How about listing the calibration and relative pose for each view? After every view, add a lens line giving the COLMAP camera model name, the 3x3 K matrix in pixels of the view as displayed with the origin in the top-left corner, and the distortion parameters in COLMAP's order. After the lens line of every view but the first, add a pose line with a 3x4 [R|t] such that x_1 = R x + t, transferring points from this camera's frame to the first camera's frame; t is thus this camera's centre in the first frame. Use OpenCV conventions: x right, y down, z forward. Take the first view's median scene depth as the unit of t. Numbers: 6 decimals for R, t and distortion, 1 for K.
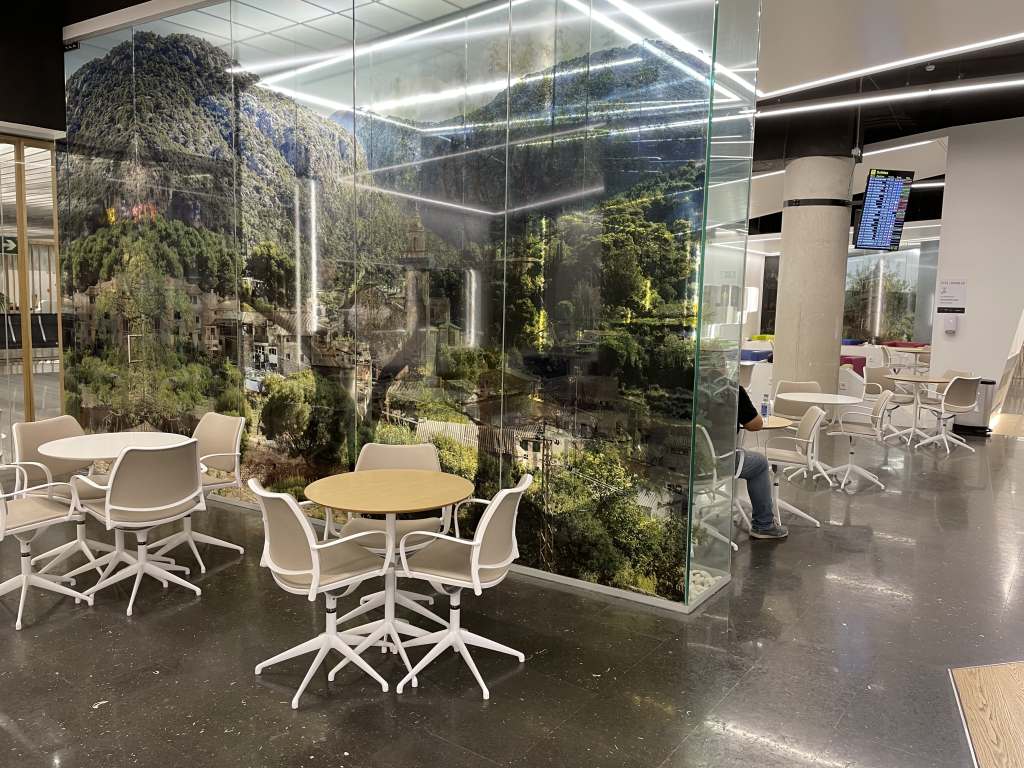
lens RADIAL K [[788.8, 0, 516.3], [0, 788.8, 374.2], [0, 0, 1]] dist [0.115516, -0.160234]
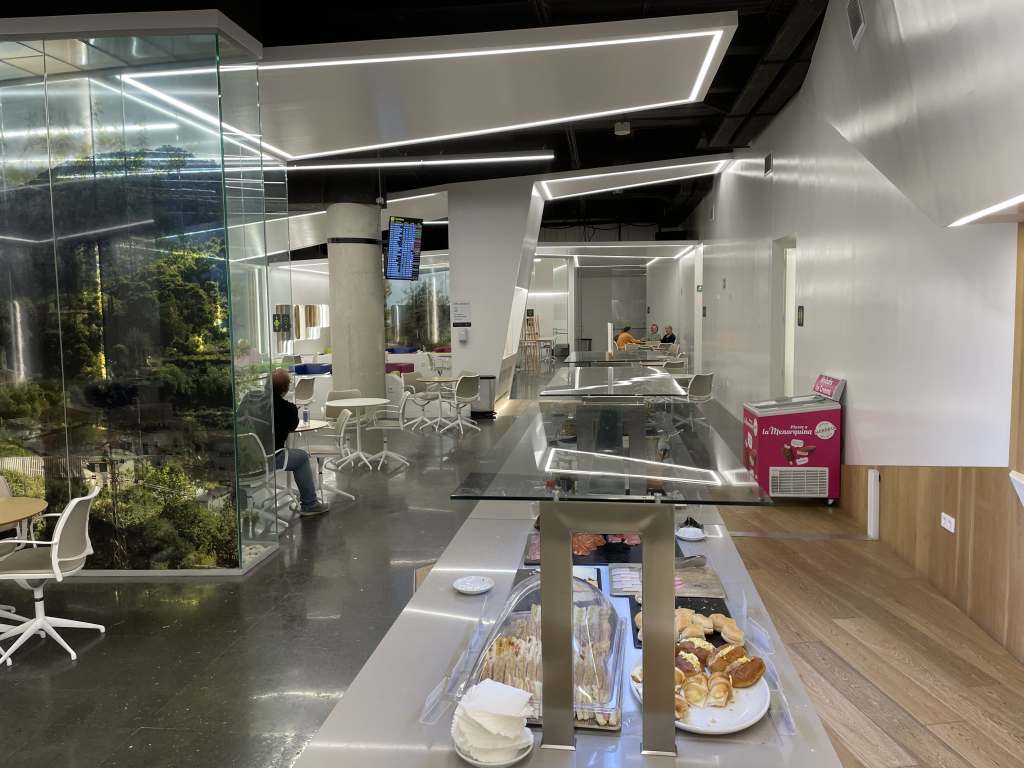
lens RADIAL K [[788.8, 0, 516.3], [0, 788.8, 374.2], [0, 0, 1]] dist [0.115516, -0.160234]
pose [[0.874403, -0.076615, 0.479113, -0.000043], [0.082728, 0.996537, 0.008374, -0.006652], [-0.478095, 0.032314, 0.877713, -0.359705]]
